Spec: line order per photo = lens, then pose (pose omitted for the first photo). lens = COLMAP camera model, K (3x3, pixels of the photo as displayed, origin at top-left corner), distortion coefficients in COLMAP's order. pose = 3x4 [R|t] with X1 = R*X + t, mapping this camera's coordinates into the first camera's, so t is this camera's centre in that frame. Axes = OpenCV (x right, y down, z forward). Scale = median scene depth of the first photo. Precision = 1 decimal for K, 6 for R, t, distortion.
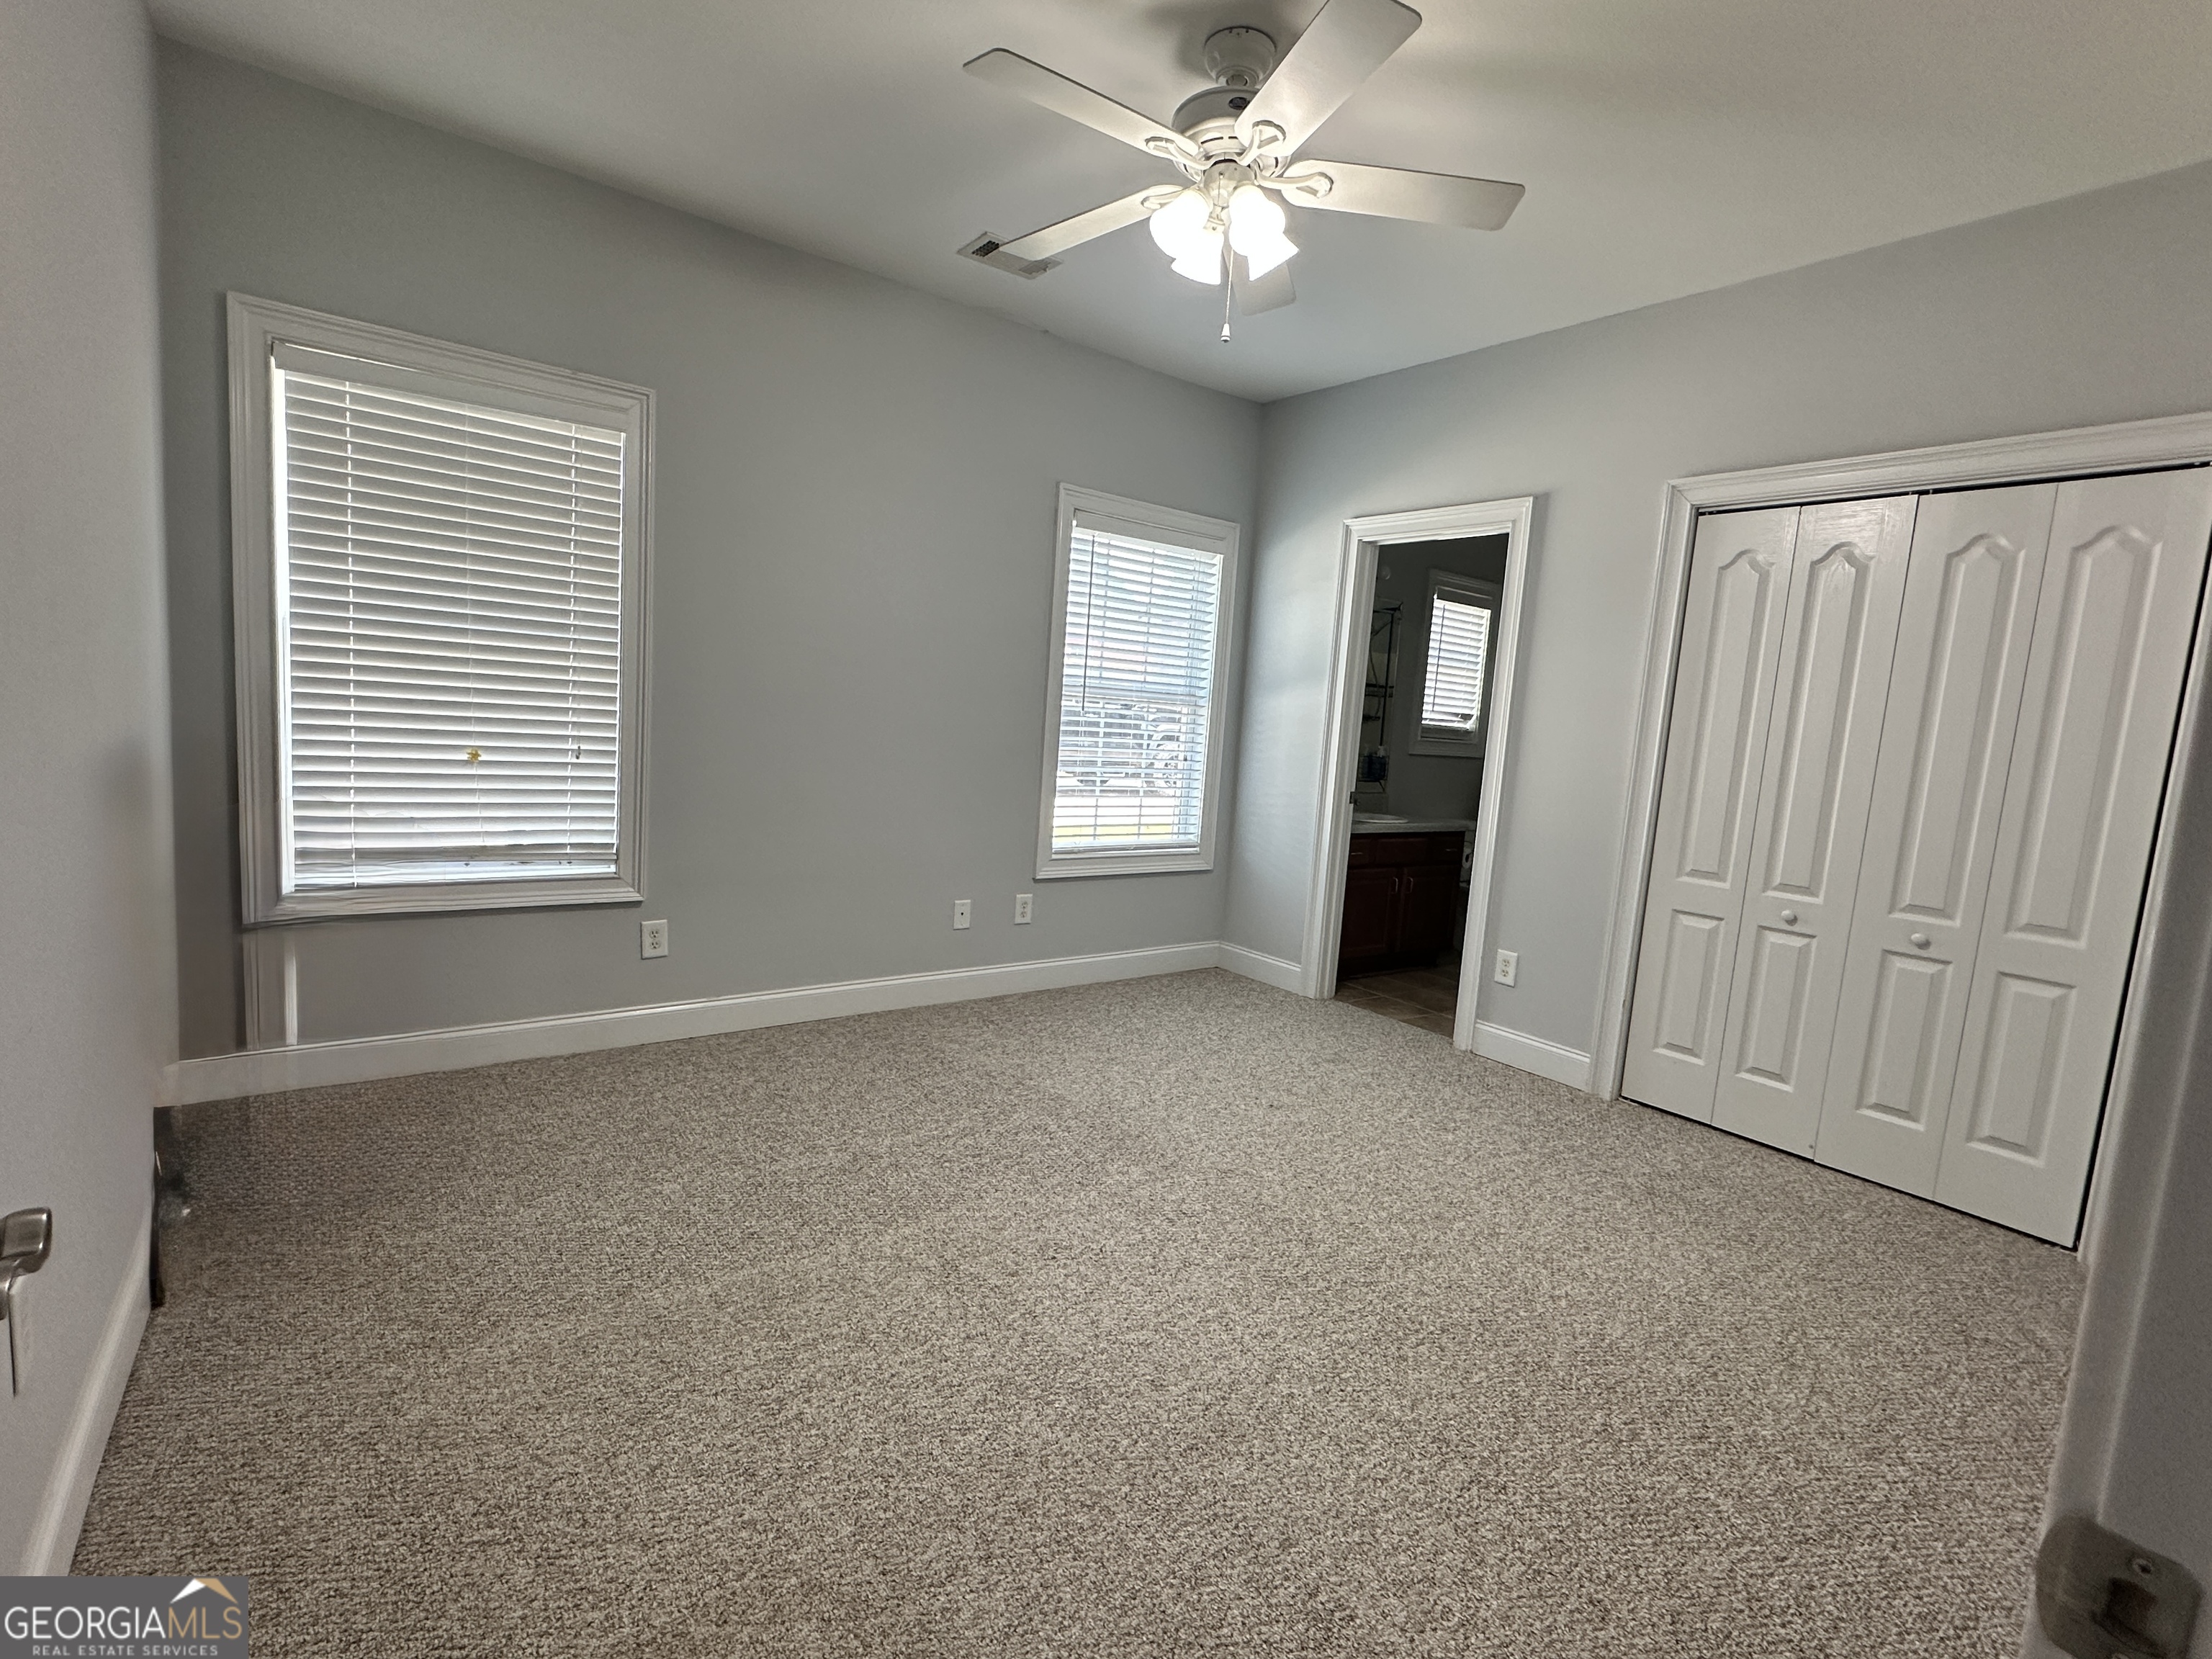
lens RADIAL K [[1023.6, 0, 1107.9], [0, 1023.6, 826.8], [0, 0, 1]] dist [-0.016372, 0.000146]
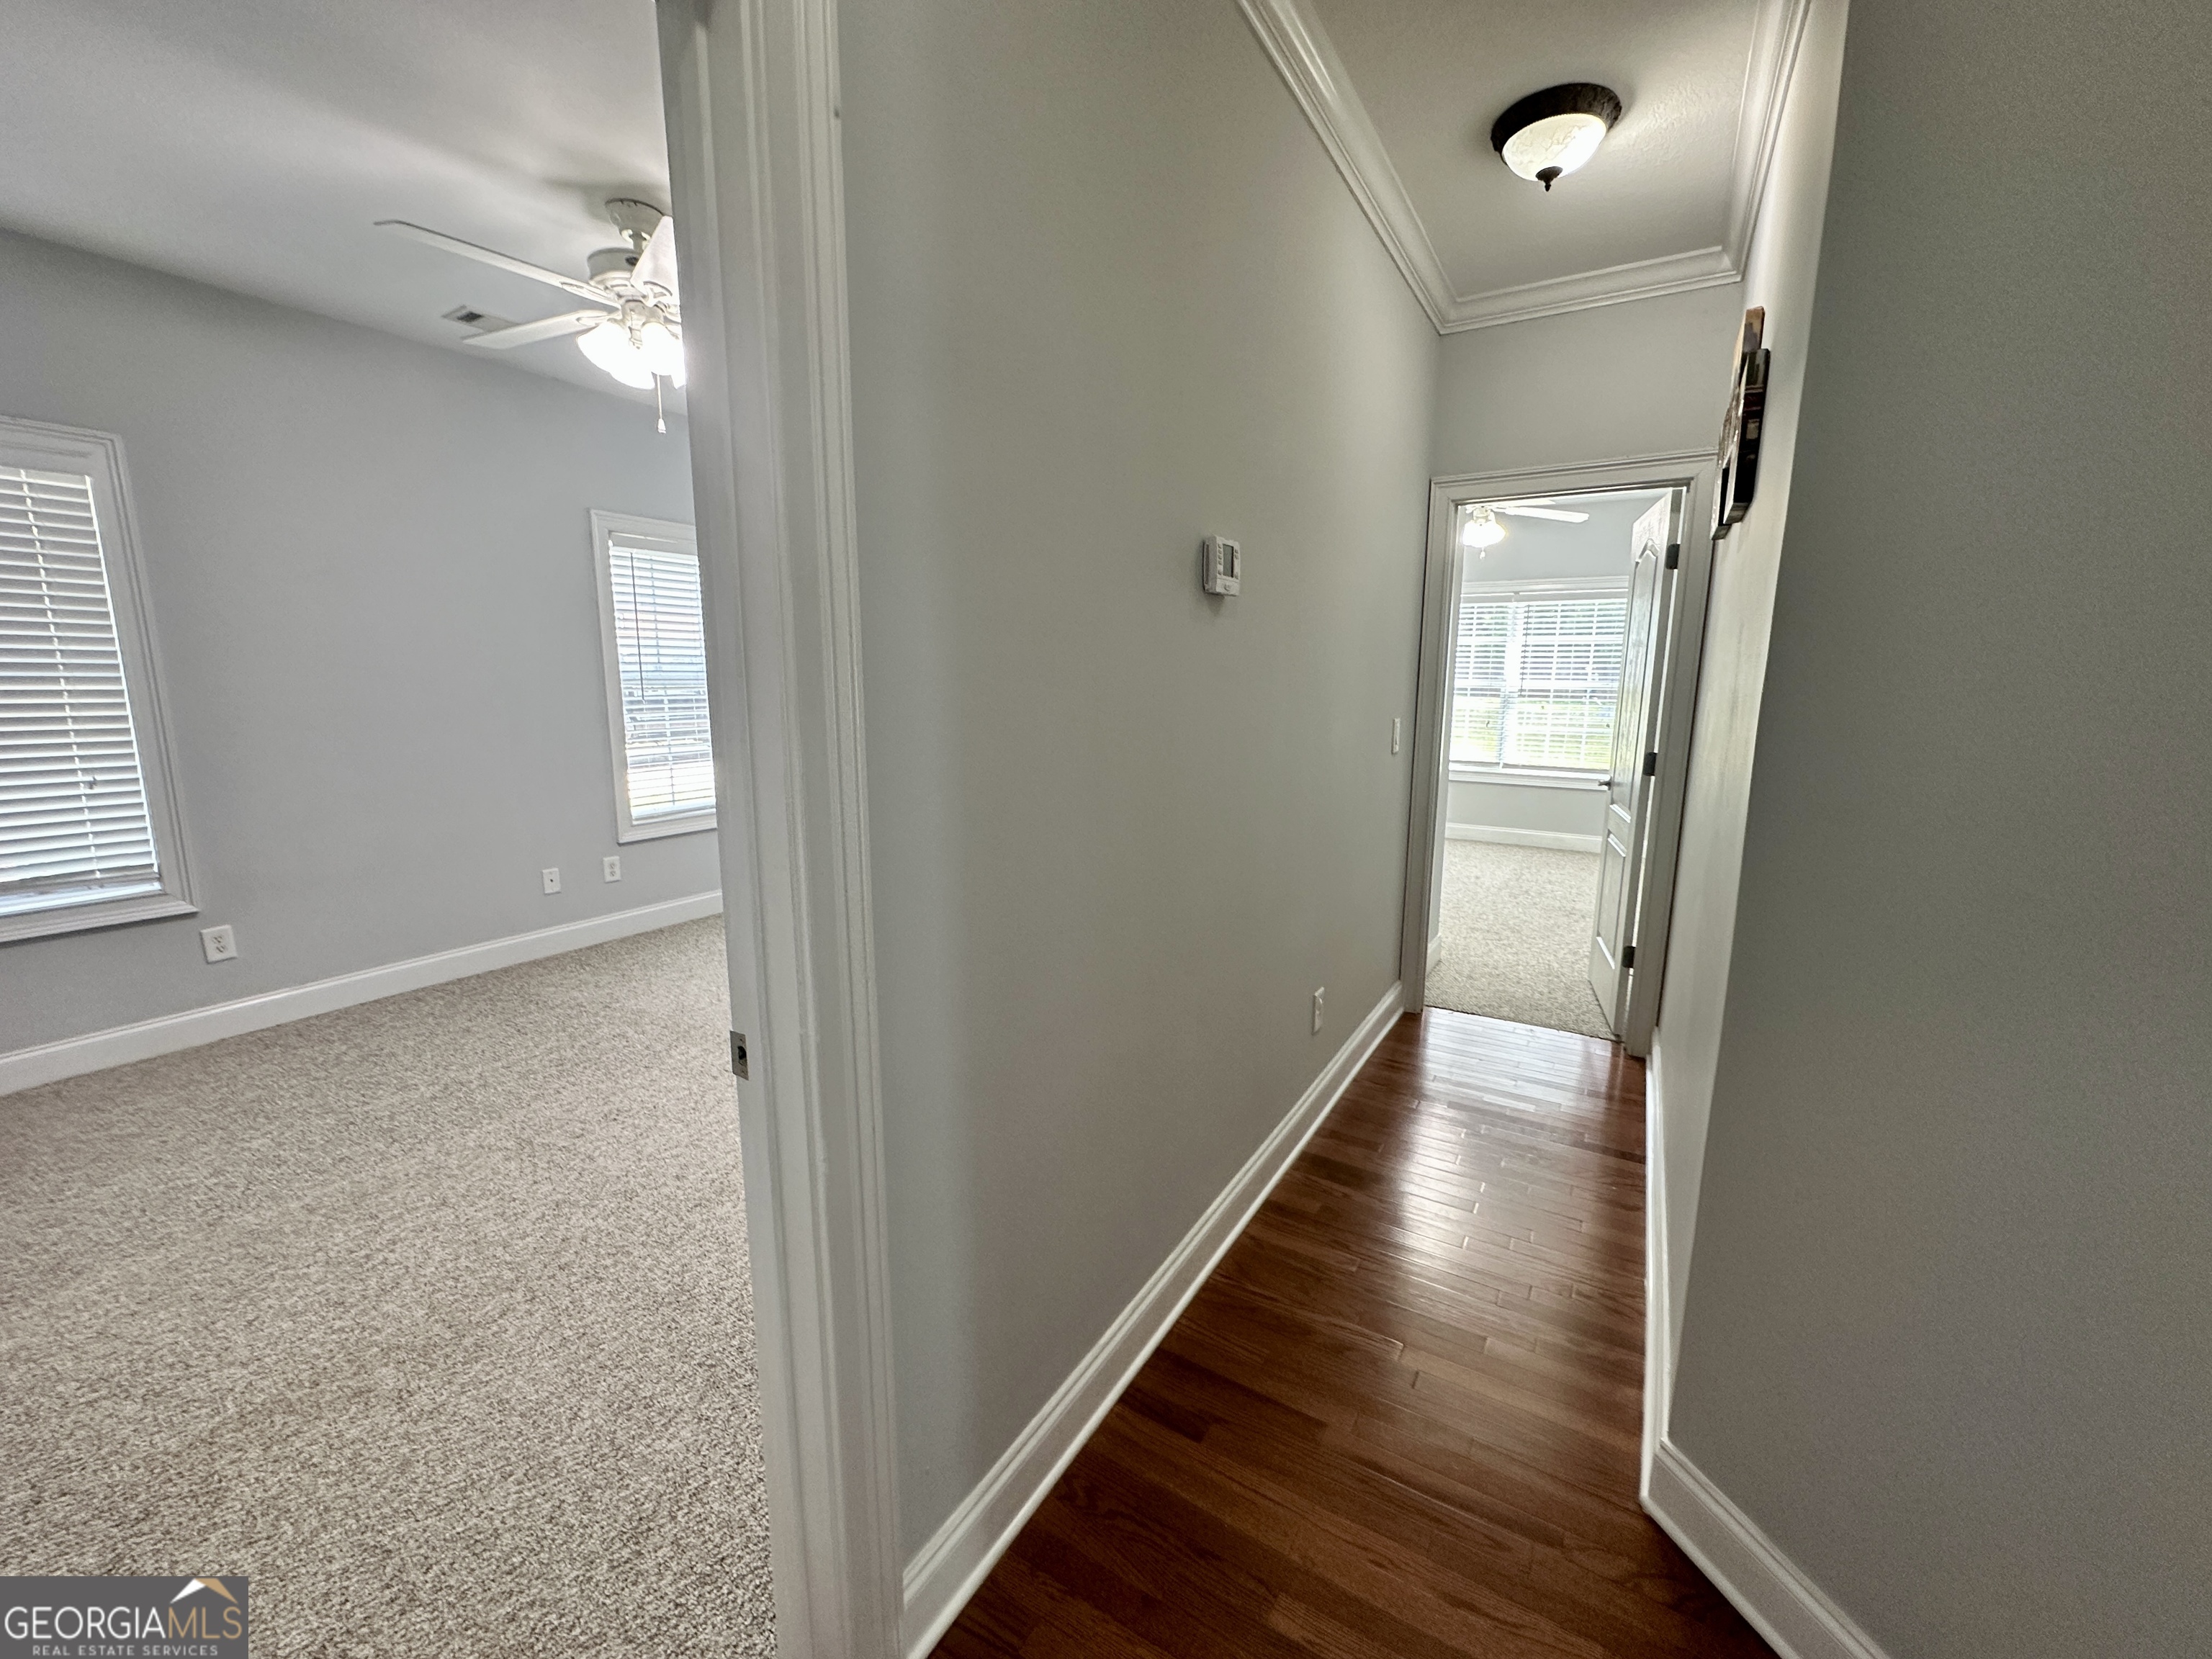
lens RADIAL K [[880.9, 0, 1101.9], [0, 880.9, 822.8], [0, 0, 1]] dist [-0.006939, 0.000665]
pose [[0.930726, -0.121571, 0.344920, 0.142005], [0.098255, 0.991579, 0.084364, -0.005789], [-0.352272, -0.044630, 0.934833, -0.227095]]
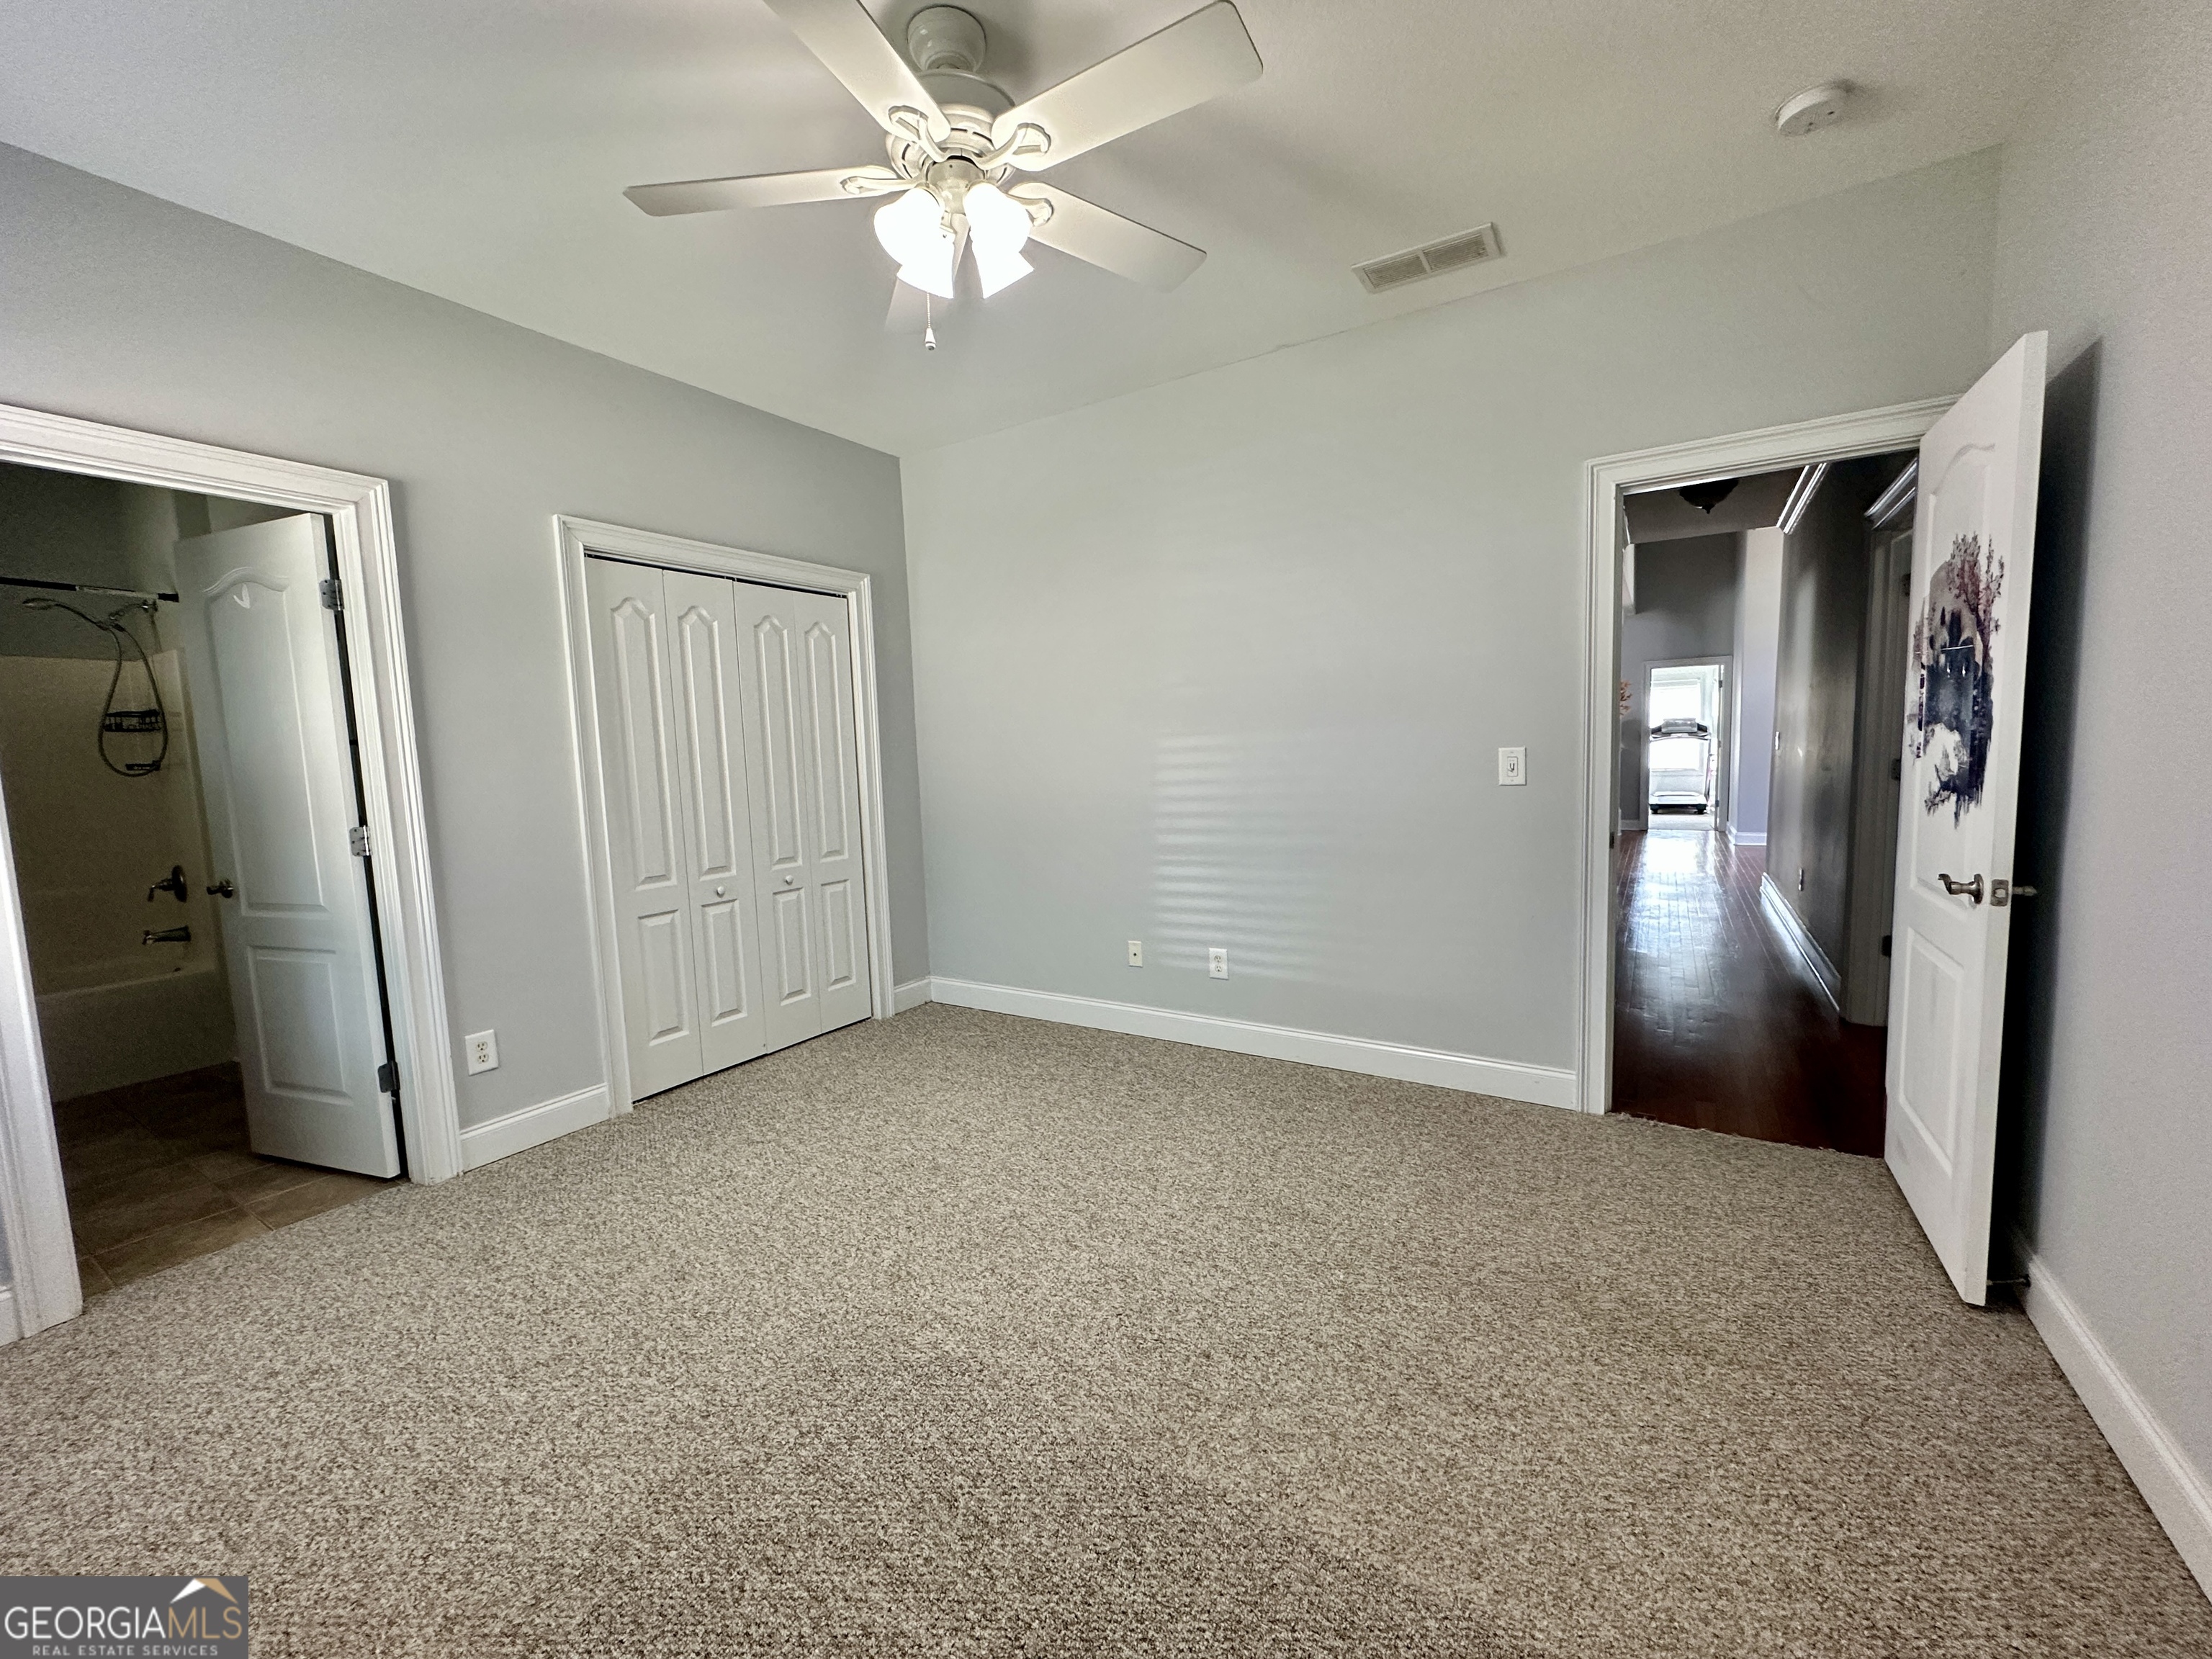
lens RADIAL K [[880.9, 0, 1096.0], [0, 880.9, 827.8], [0, 0, 1]] dist [-0.006939, 0.000665]
pose [[-0.339634, -0.144925, 0.929325, -0.524877], [0.115546, 0.974145, 0.194142, -0.152190], [-0.933433, 0.173317, -0.314107, 0.883107]]
